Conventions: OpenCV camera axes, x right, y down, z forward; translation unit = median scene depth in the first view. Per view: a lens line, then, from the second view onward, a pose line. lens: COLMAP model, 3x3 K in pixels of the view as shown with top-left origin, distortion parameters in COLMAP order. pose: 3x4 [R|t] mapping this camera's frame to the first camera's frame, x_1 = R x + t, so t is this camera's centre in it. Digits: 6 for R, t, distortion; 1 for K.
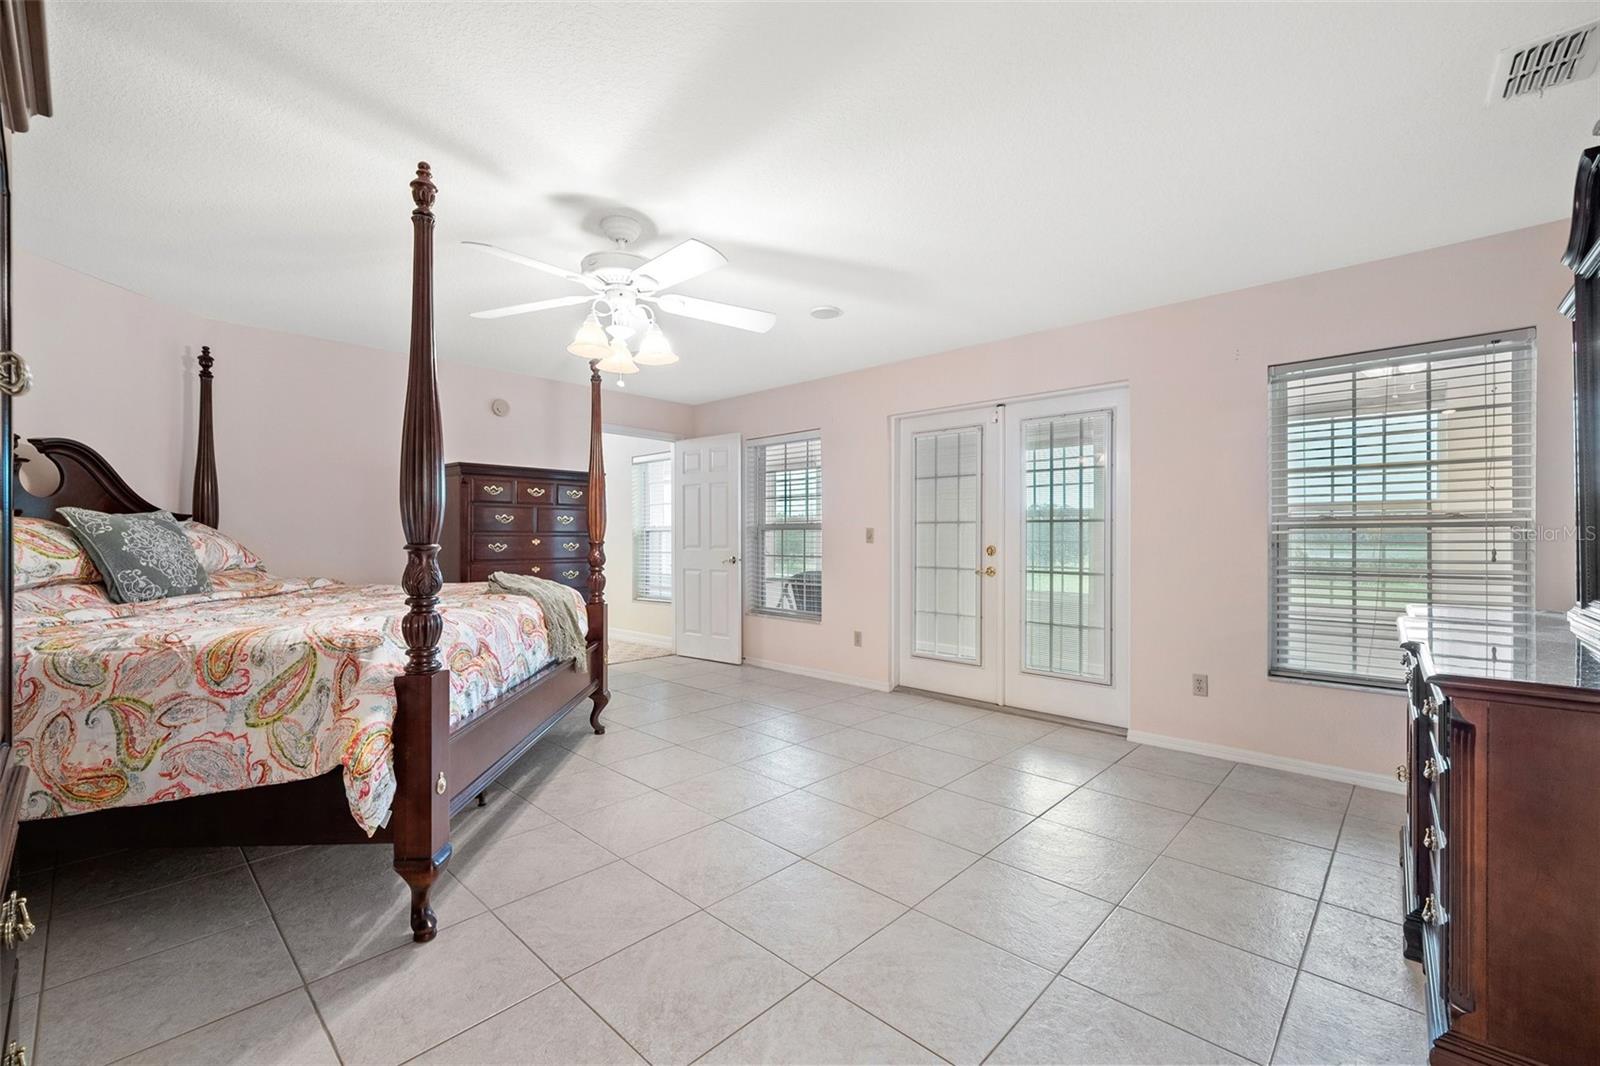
lens RADIAL K [[662.3, 0, 800.0], [0, 662.3, 533.0], [0, 0, 1]] dist [-0.000266, -0.000024]
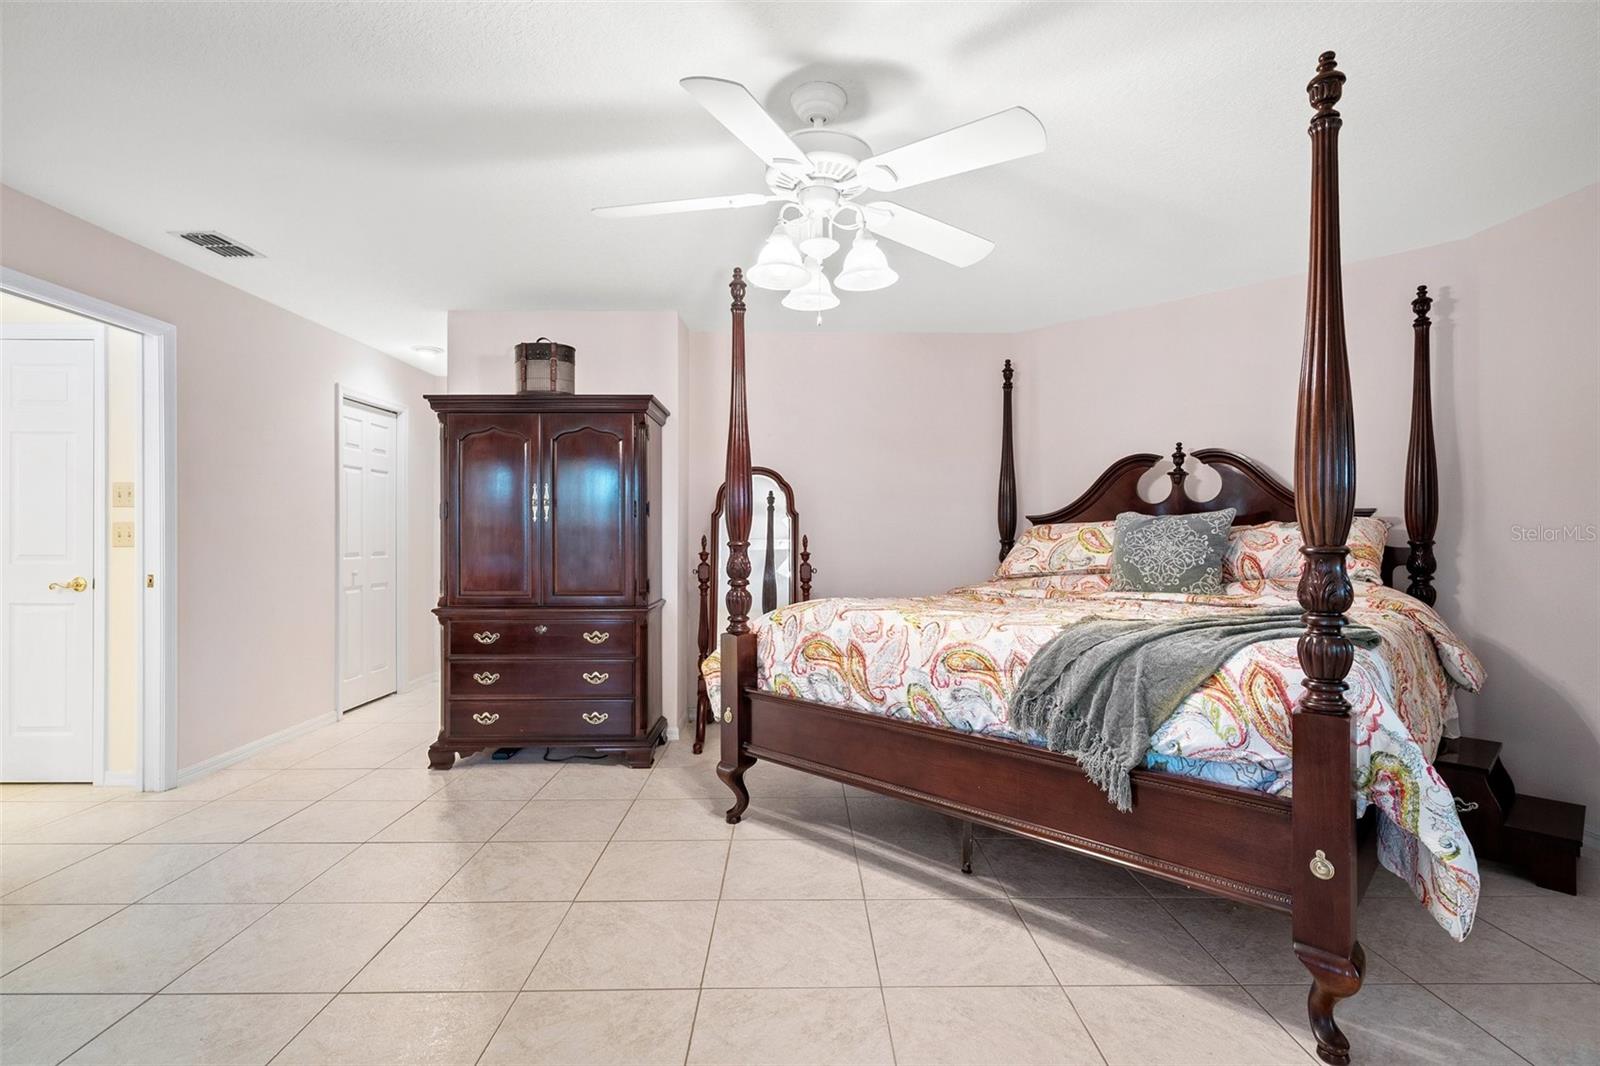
lens RADIAL K [[752.6, 0, 798.1], [0, 752.6, 550.1], [0, 0, 1]] dist [-0.001377, 0.000361]
pose [[-0.725291, 0.014629, -0.688287, 0.292442], [0.002224, 0.999819, 0.018907, 0.003995], [0.688439, 0.012182, -0.725192, 1.527814]]
